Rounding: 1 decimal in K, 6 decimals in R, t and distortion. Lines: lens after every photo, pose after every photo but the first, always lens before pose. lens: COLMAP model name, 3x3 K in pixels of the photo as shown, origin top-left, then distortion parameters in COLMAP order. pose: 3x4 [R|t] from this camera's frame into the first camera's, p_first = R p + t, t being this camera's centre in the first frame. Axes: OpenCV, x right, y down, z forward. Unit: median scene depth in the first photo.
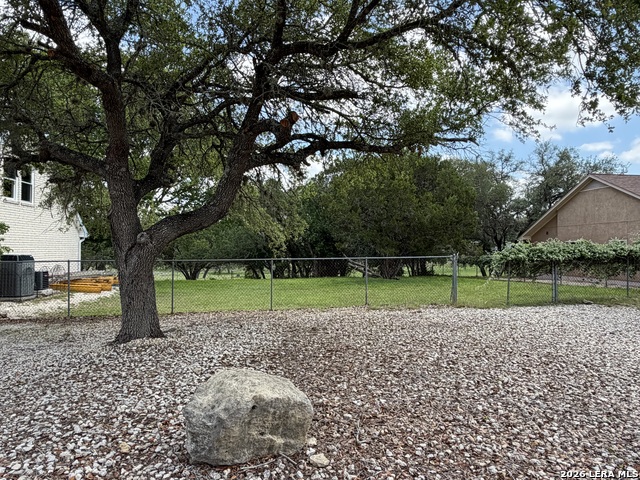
lens RADIAL K [[431.7, 0, 321.5], [0, 431.7, 242.9], [0, 0, 1]] dist [-0.001444, 0.001945]
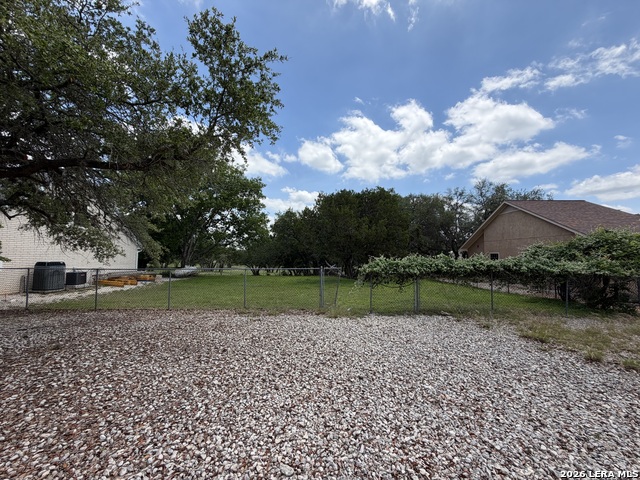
lens RADIAL K [[254.4, 0, 324.0], [0, 254.4, 233.0], [0, 0, 1]] dist [0.000949, 0.000424]
pose [[0.984587, -0.008027, -0.174710, 0.373292], [-0.004089, 0.997616, -0.068883, -0.014513], [0.174846, 0.068536, 0.982208, 0.276541]]
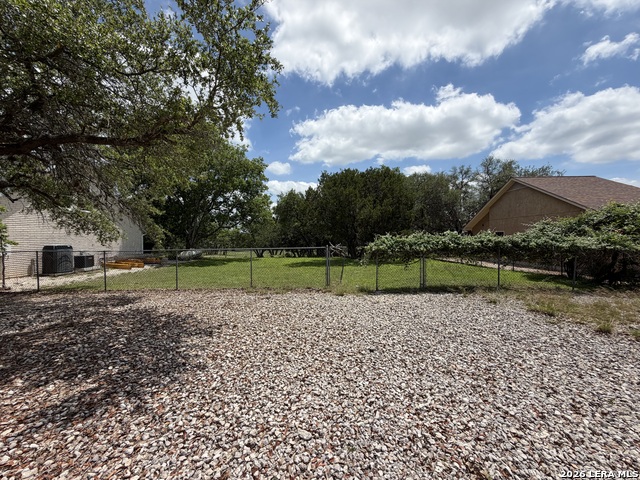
lens RADIAL K [[254.4, 0, 323.6], [0, 254.4, 234.3], [0, 0, 1]] dist [0.000949, 0.000424]
pose [[0.982576, -0.009429, -0.185623, 0.365869], [0.010575, 0.999931, 0.005186, -0.007052], [0.185561, -0.007058, 0.982607, 0.282028]]
